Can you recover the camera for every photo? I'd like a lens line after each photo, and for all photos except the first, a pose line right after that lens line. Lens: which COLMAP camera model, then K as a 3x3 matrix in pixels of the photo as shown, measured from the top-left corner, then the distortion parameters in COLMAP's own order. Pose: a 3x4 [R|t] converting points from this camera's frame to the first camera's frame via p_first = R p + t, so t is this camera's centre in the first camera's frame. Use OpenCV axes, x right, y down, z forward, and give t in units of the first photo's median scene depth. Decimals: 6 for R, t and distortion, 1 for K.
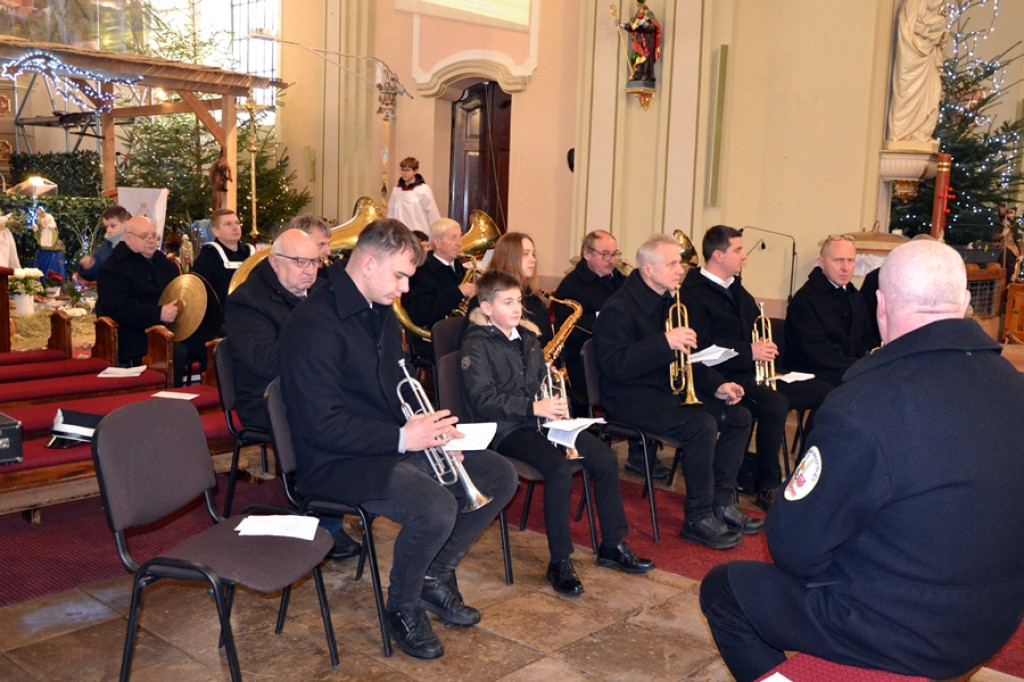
lens RADIAL K [[987.4, 0, 519.4], [0, 987.4, 361.9], [0, 0, 1]] dist [-0.043557, 0.000000]
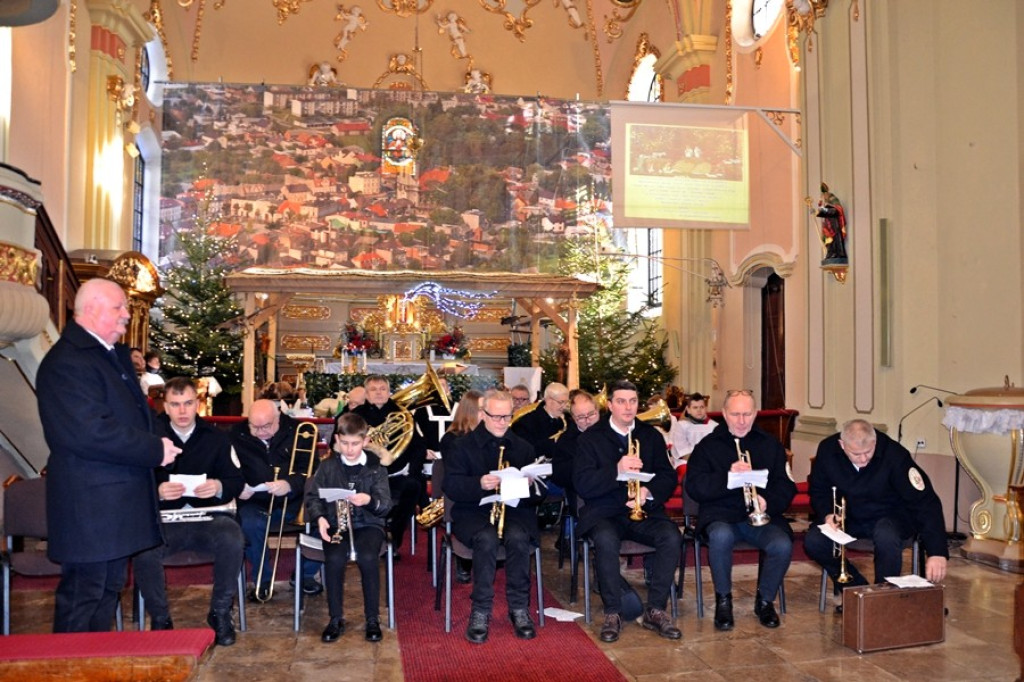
lens RADIAL K [[829.6, 0, 520.0], [0, 829.6, 342.0], [0, 0, 1]] dist [-0.106372, 0.042174]
pose [[0.786276, -0.051639, -0.615714, 0.373969], [-0.074429, 0.981329, -0.177350, -0.001050], [0.613377, 0.185273, 0.767752, 0.078846]]
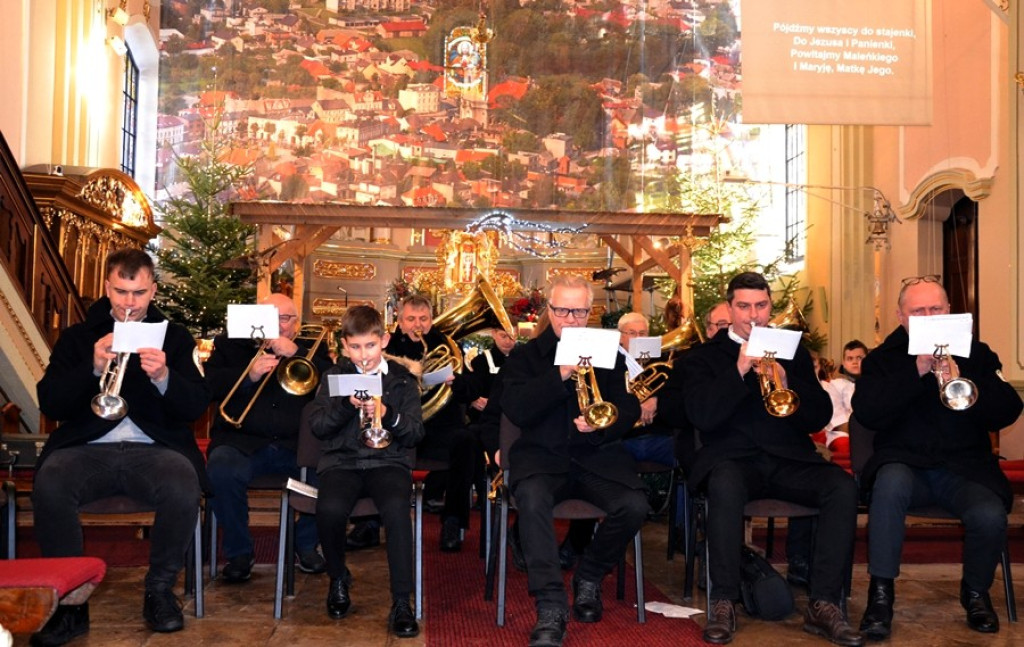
lens RADIAL K [[1021.7, 0, 547.1], [0, 1021.7, 321.0], [0, 0, 1]] dist [-0.022698, 0.000000]
pose [[0.741756, -0.058382, -0.668123, 0.328125], [-0.095664, 0.976807, -0.191563, 0.039186], [0.663812, 0.206008, 0.718968, 0.147196]]
